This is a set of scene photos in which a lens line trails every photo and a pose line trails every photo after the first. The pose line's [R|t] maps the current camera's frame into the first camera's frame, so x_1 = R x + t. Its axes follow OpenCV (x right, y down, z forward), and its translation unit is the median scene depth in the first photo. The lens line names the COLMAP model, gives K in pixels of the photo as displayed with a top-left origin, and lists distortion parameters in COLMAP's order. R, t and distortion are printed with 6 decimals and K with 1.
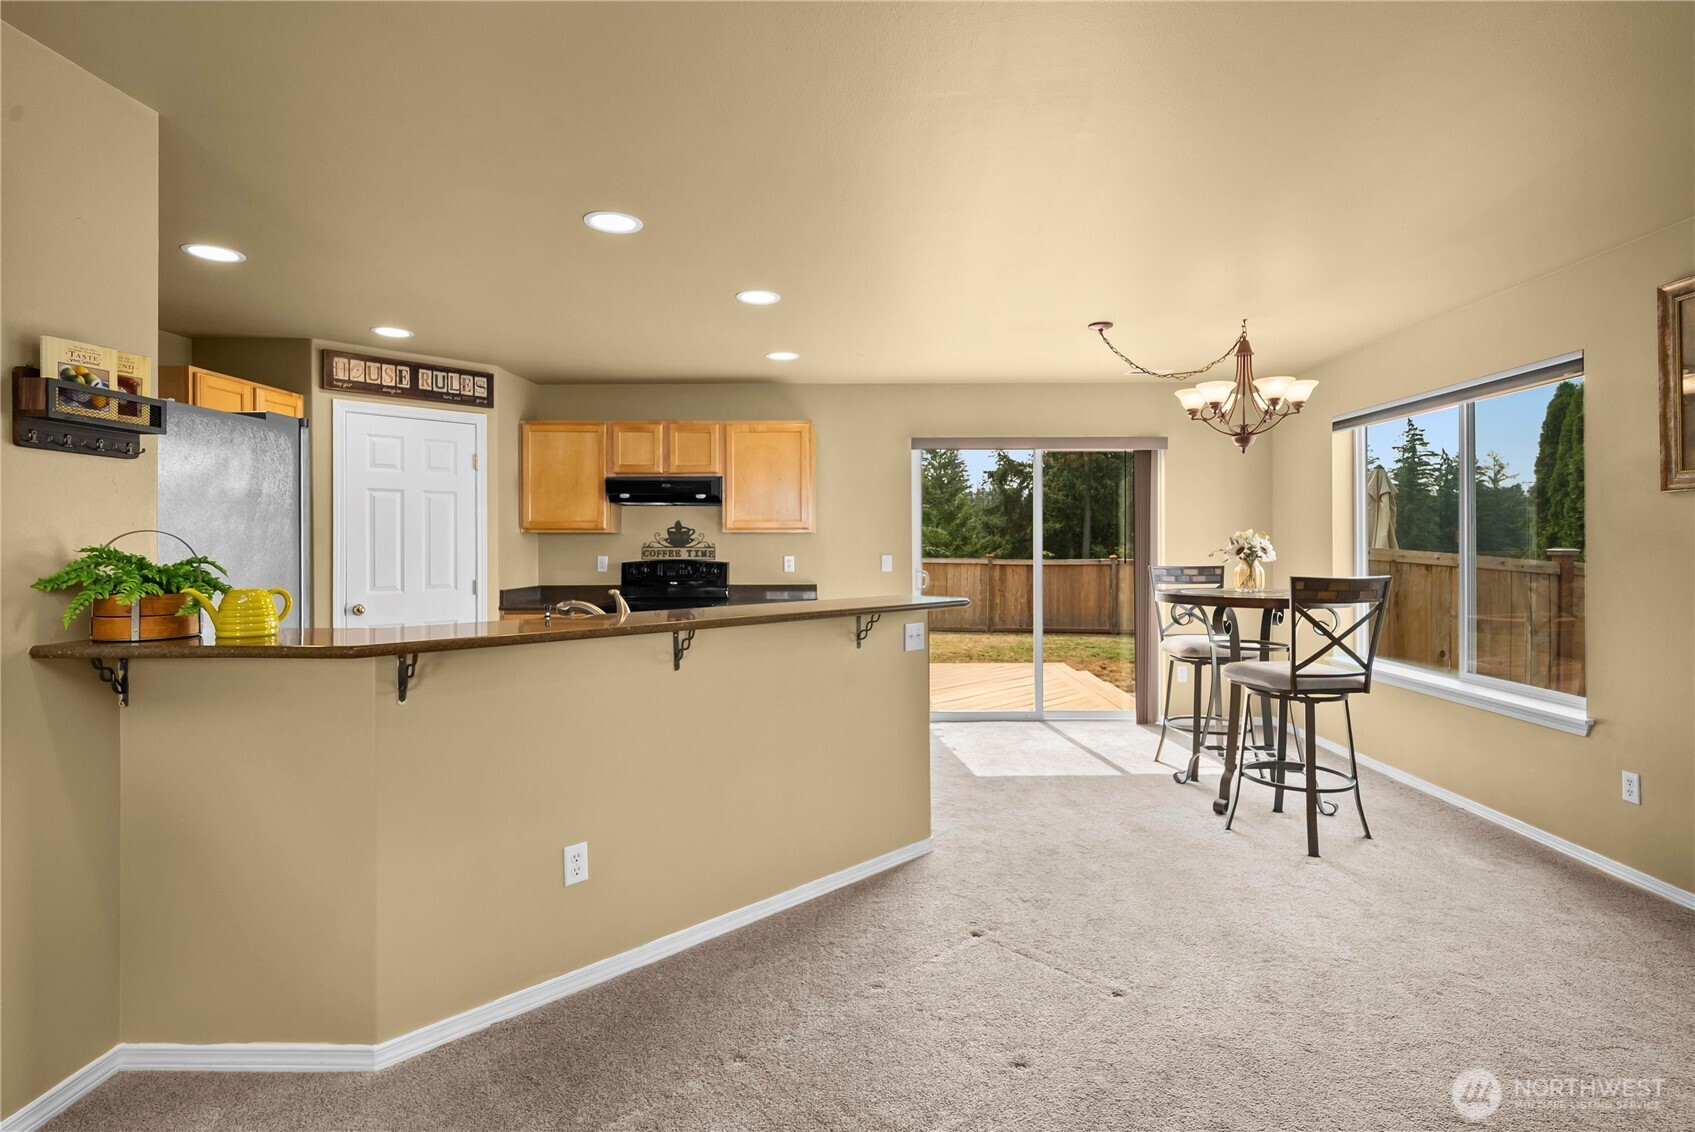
lens RADIAL K [[832.7, 0, 853.3], [0, 832.7, 543.7], [0, 0, 1]] dist [0.000651, 0.000298]
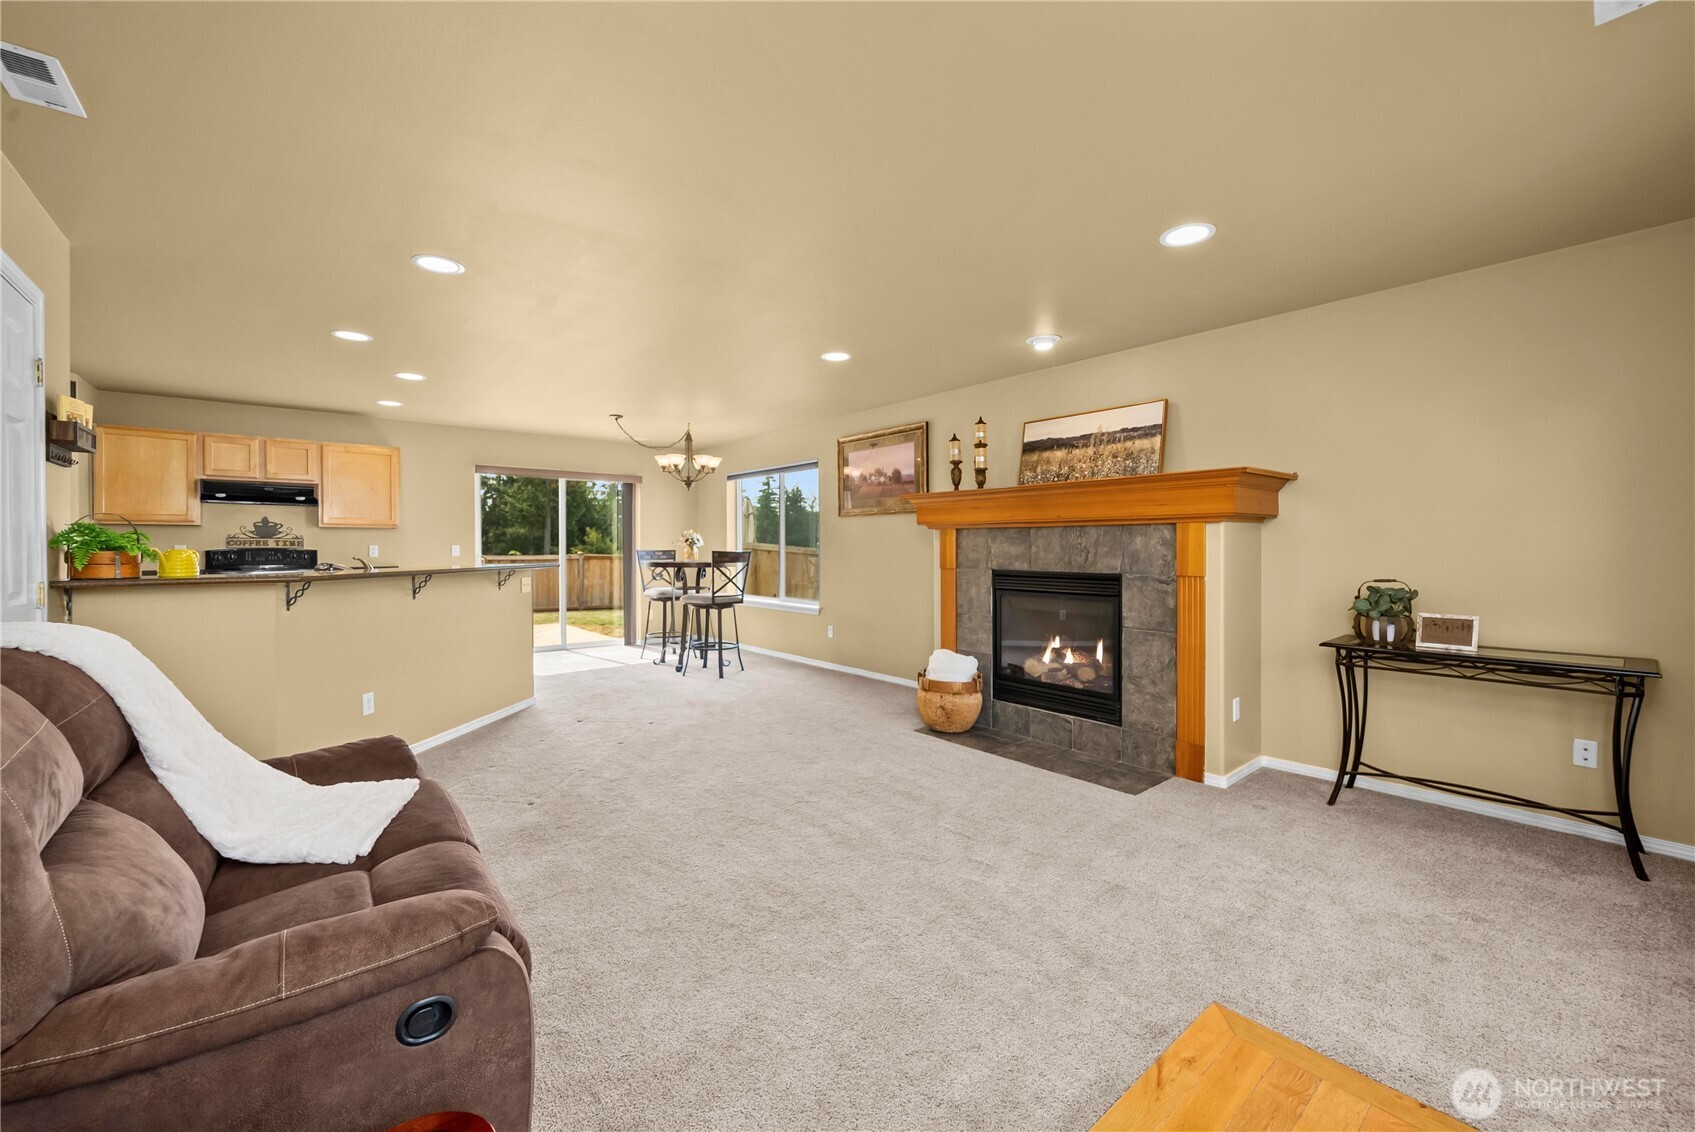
lens RADIAL K [[676.5, 0, 844.0], [0, 676.5, 547.1], [0, 0, 1]] dist [-0.001781, -0.000176]
pose [[0.763519, 0.000588, 0.645786, -0.252179], [-0.000669, 1.000000, -0.000119, 0.021425], [-0.645785, -0.000341, 0.763519, -0.408046]]
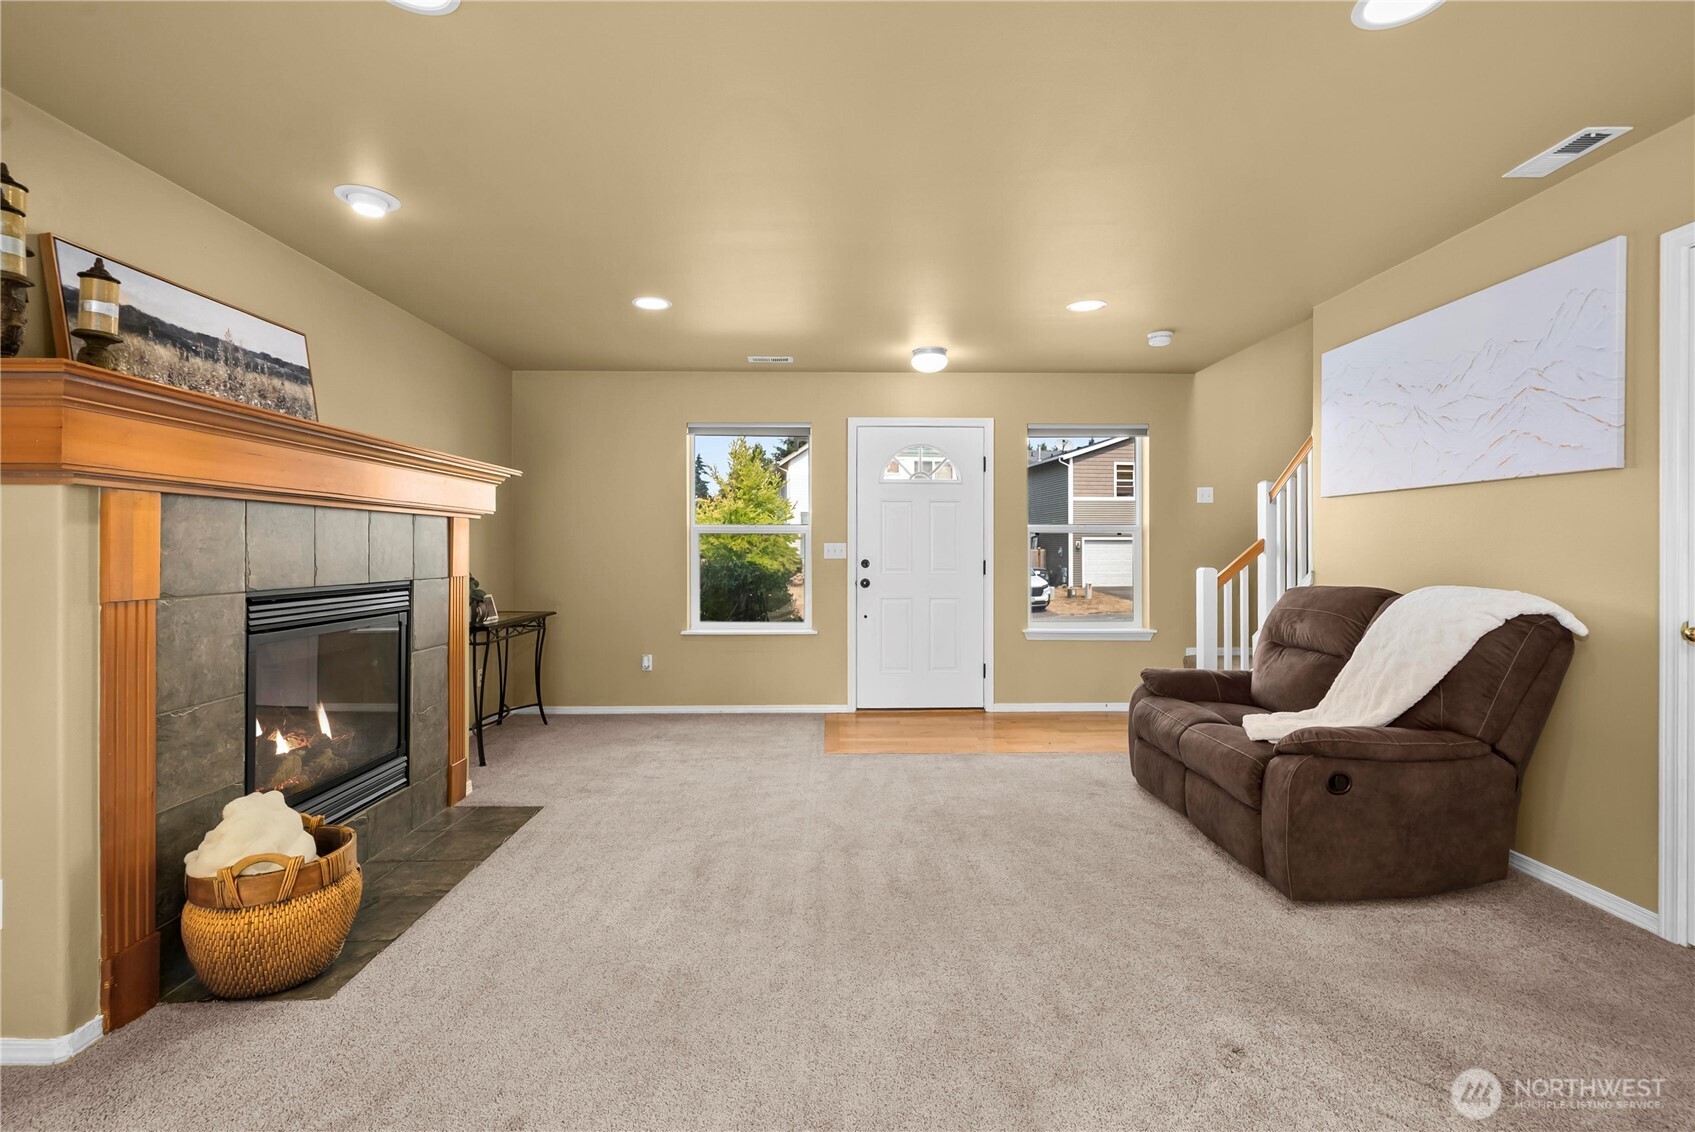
lens RADIAL K [[756.6, 0, 847.2], [0, 756.6, 546.8], [0, 0, 1]] dist [-0.000849, -0.000043]
pose [[-0.999677, 0.003851, -0.025108, 0.140540], [0.003906, 0.999990, -0.002143, 0.026173], [0.025099, -0.002241, -0.999682, 0.656706]]
